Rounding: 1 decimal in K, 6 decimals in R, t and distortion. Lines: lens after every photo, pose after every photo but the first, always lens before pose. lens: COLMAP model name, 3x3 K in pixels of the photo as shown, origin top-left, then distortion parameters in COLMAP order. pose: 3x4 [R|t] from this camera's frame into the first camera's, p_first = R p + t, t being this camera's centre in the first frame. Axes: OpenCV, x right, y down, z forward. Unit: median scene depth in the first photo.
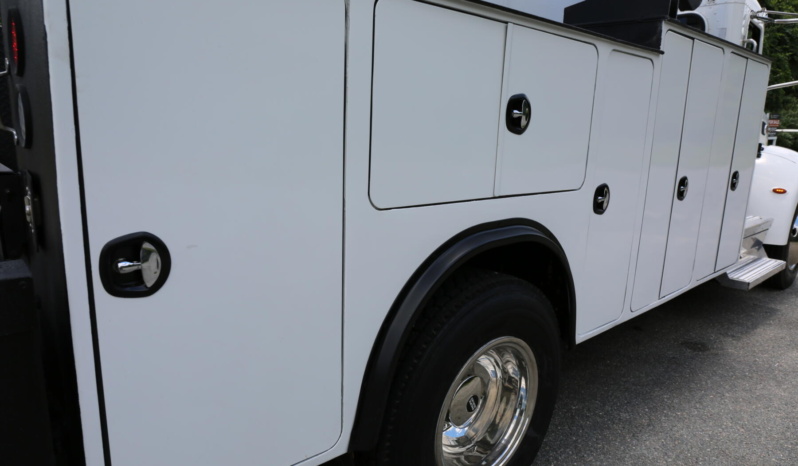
lens RADIAL K [[543.2, 0, 399.0], [0, 543.2, 233.0], [0, 0, 1]] dist [-0.103990, 0.077575]
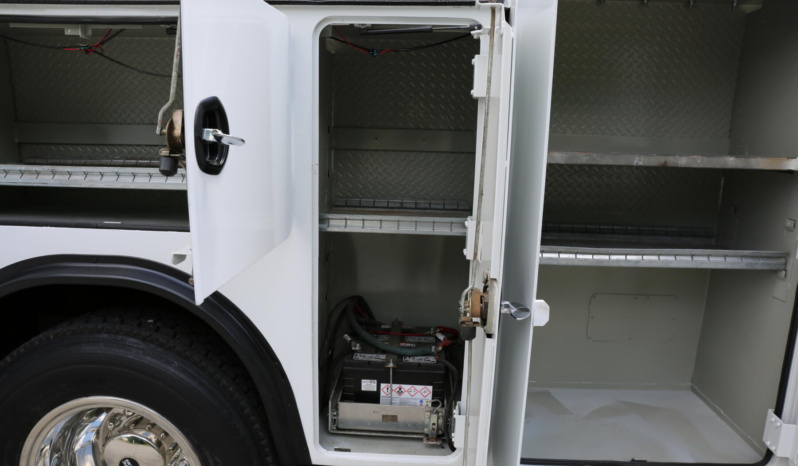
lens RADIAL K [[543.2, 0, 399.0], [0, 543.2, 233.0], [0, 0, 1]] dist [-0.103990, 0.077575]
pose [[0.718011, 0.123462, -0.684995, 0.976509], [-0.142411, 0.989381, 0.029048, -0.133887], [0.681307, 0.076694, 0.727969, 0.662694]]
